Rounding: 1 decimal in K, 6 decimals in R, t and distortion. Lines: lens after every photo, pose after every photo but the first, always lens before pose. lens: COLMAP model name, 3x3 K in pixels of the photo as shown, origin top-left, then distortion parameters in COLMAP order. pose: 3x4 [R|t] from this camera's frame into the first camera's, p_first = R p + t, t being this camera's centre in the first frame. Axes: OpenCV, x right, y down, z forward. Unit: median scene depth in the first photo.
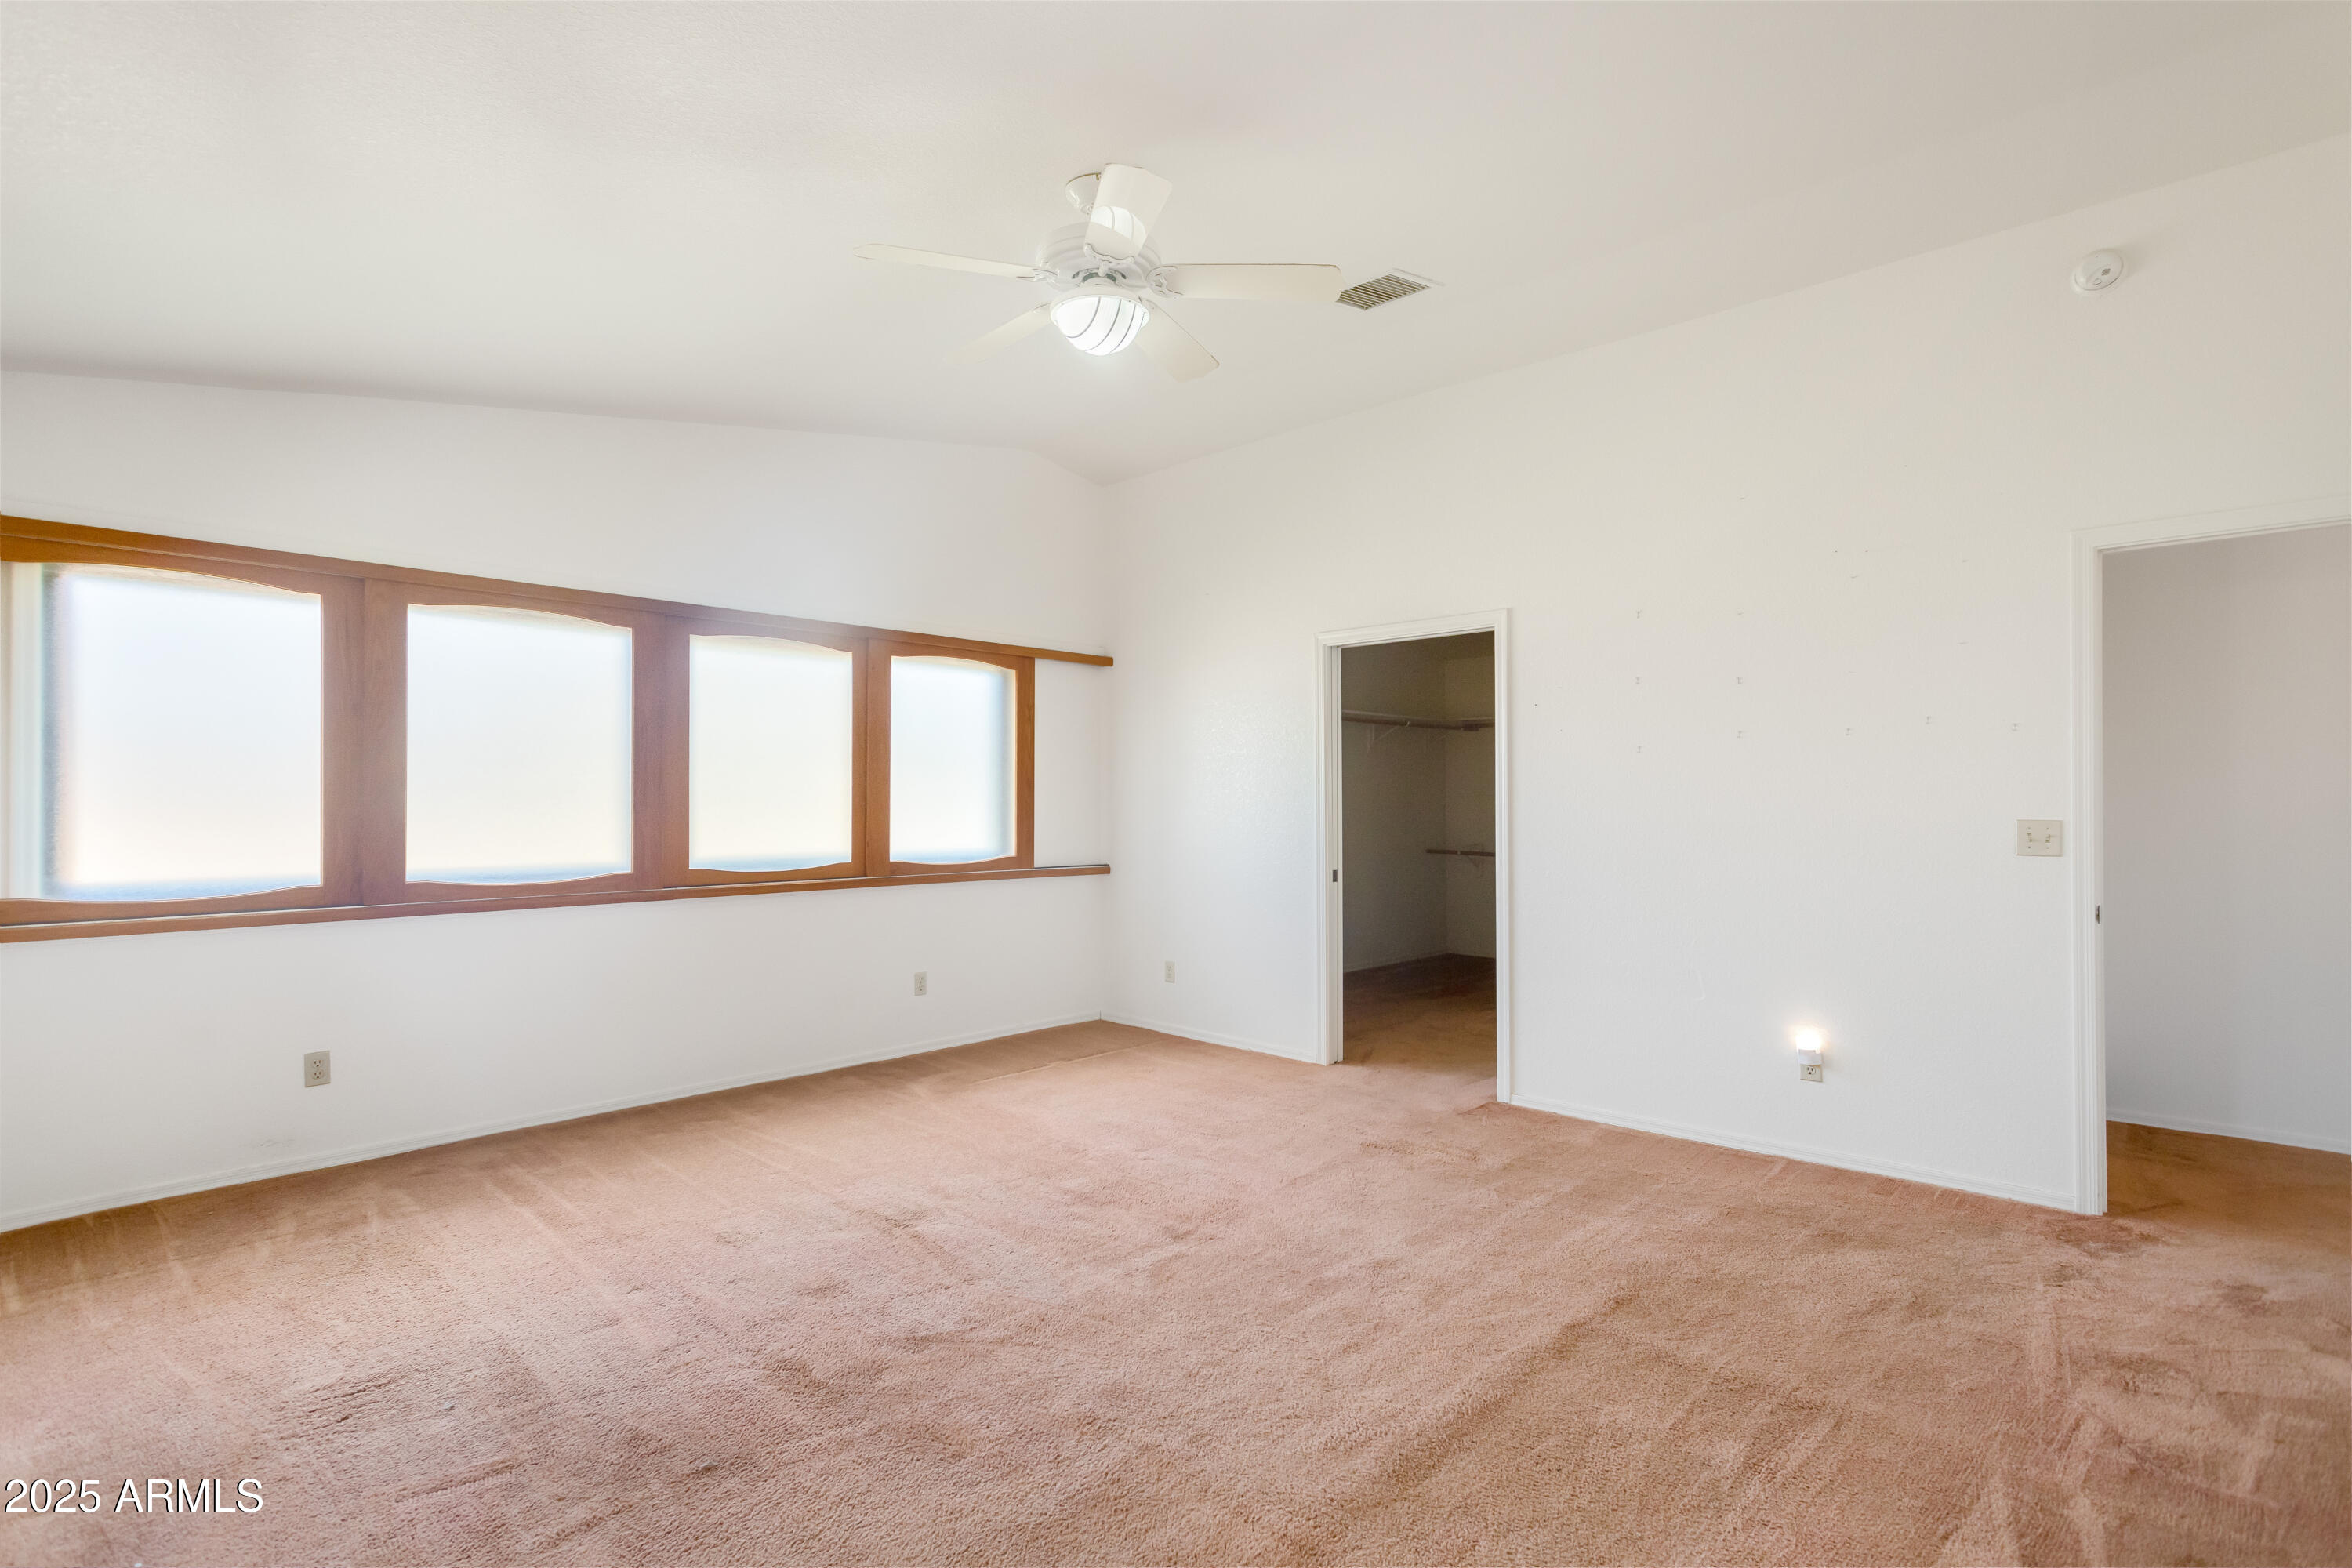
lens RADIAL K [[1104.5, 0, 1176.0], [0, 1104.5, 784.0], [0, 0, 1]] dist [0.000423, -0.000071]
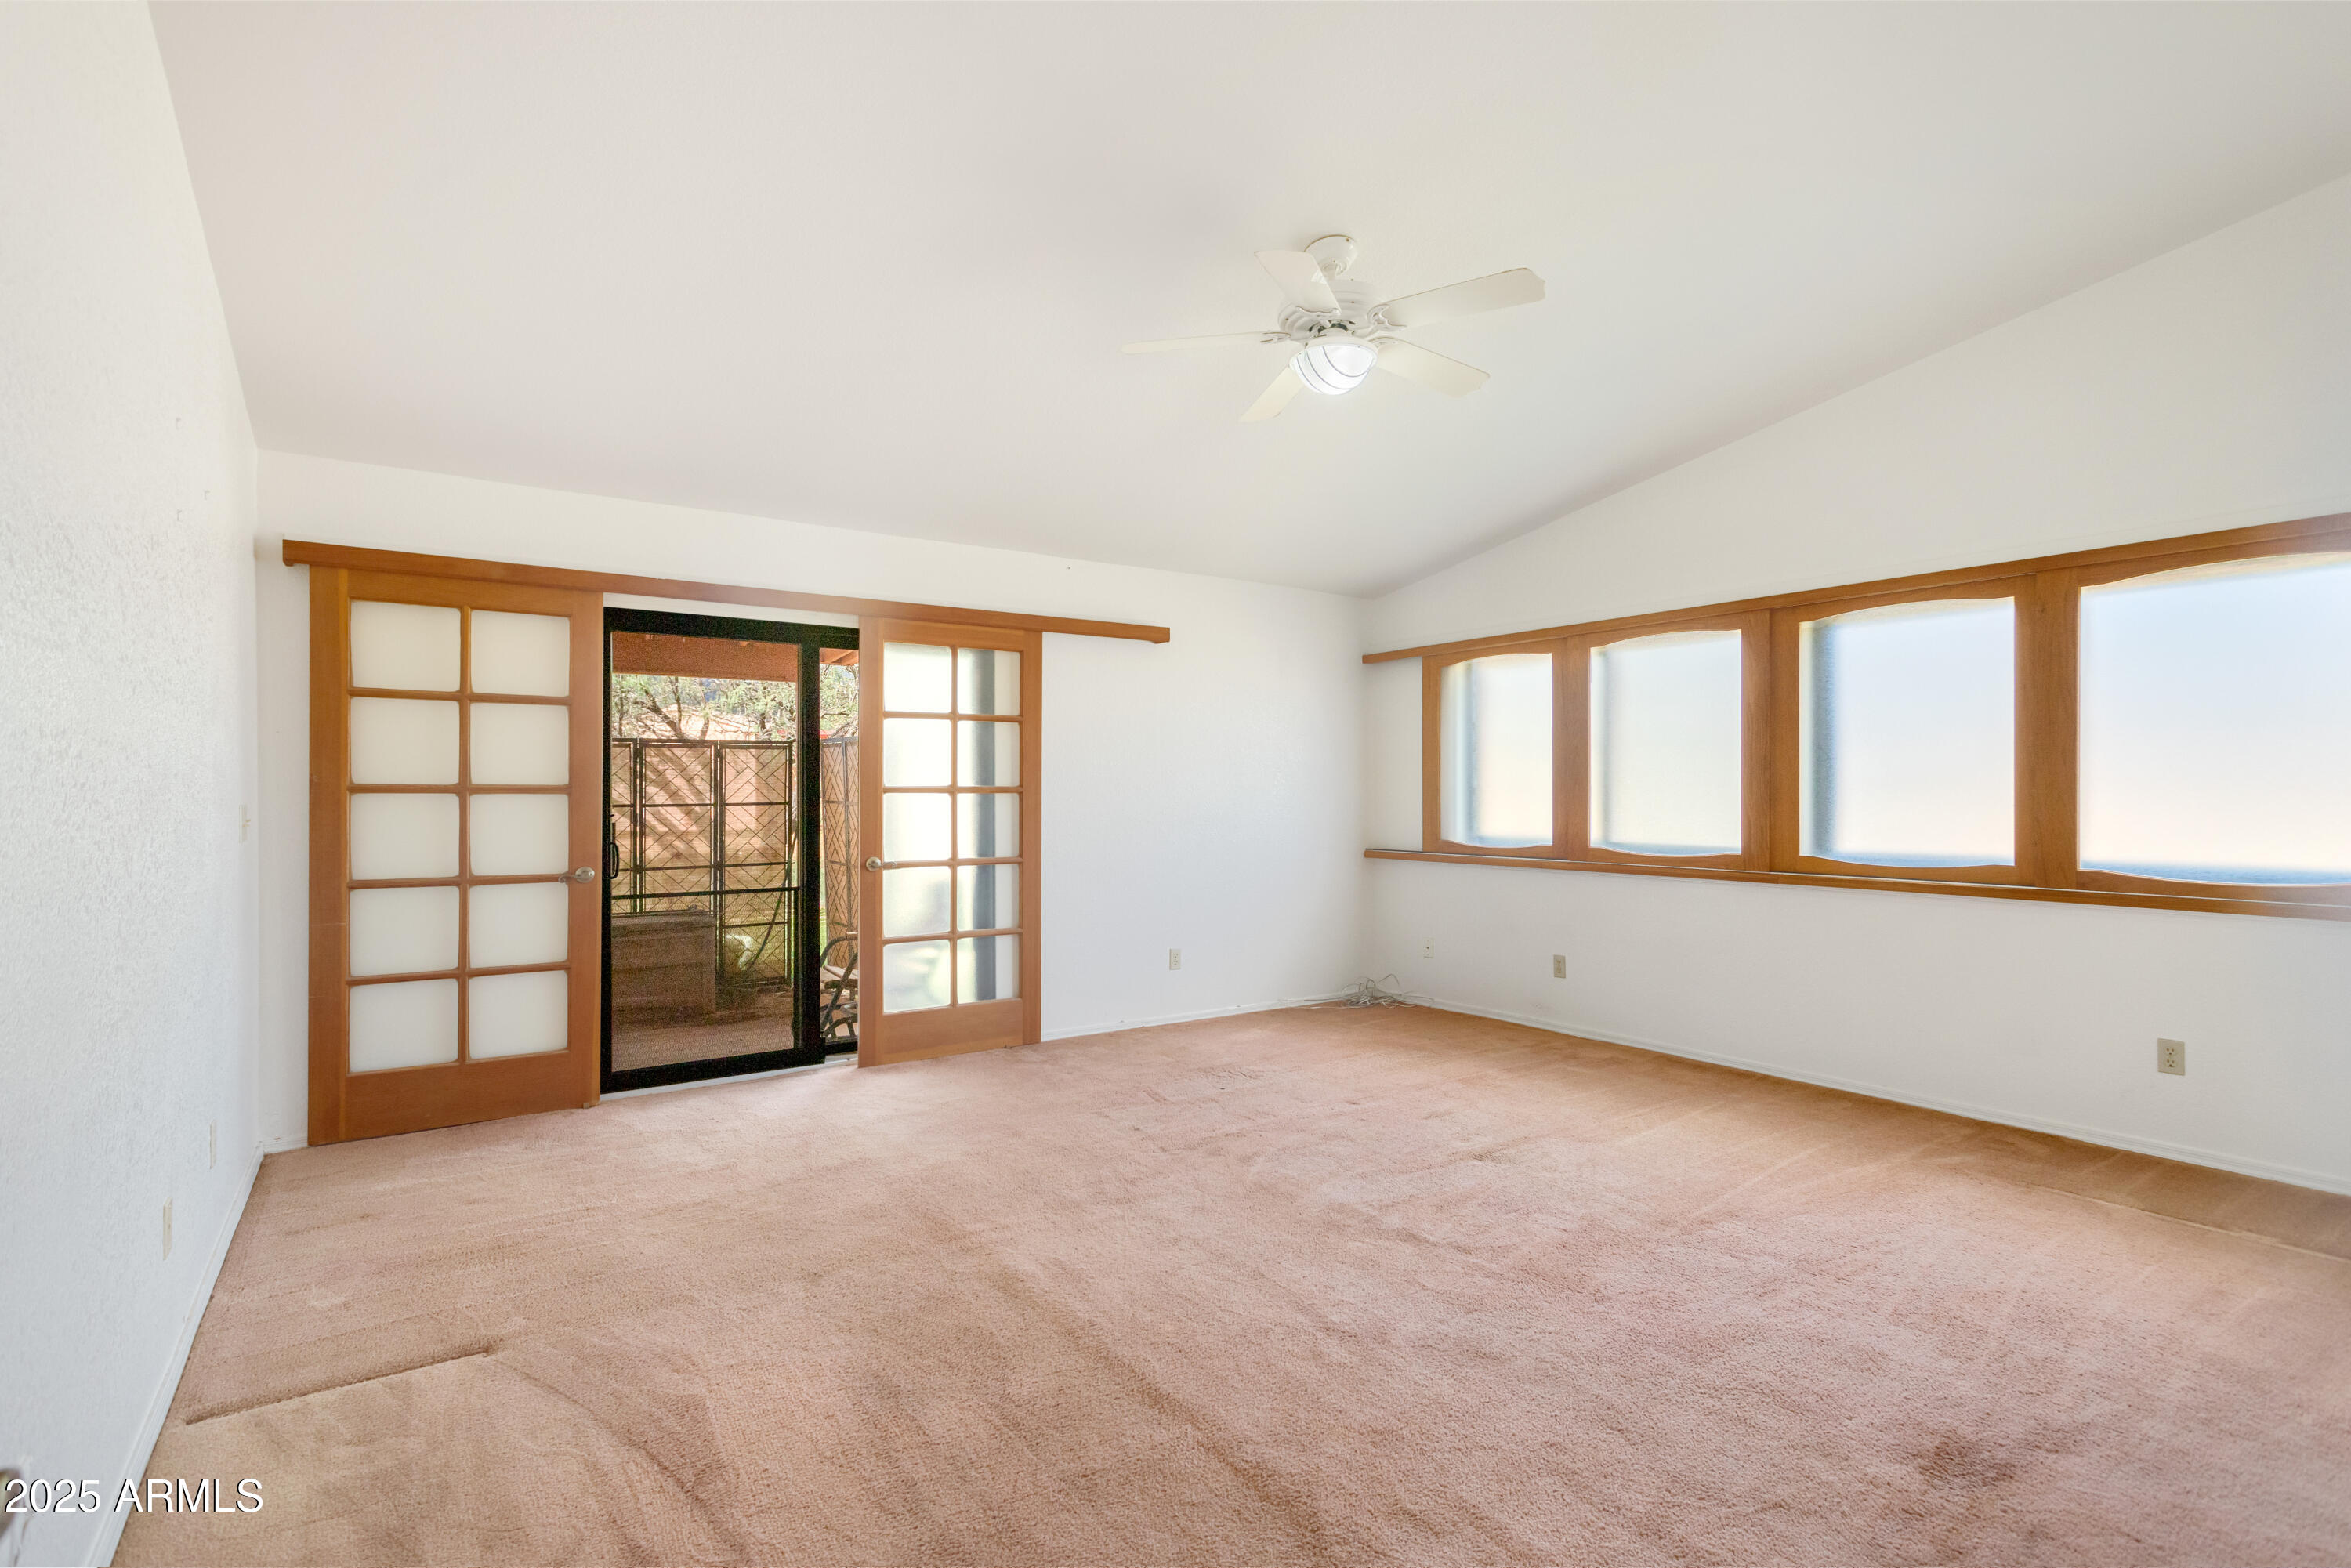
lens RADIAL K [[1128.8, 0, 1175.5], [0, 1128.8, 784.0], [0, 0, 1]] dist [-0.061954, -0.000060]
pose [[-0.236856, -0.003704, -0.971538, 0.651418], [0.019617, 0.999771, -0.008595, 0.008774], [0.971347, -0.021095, -0.236729, 0.667724]]
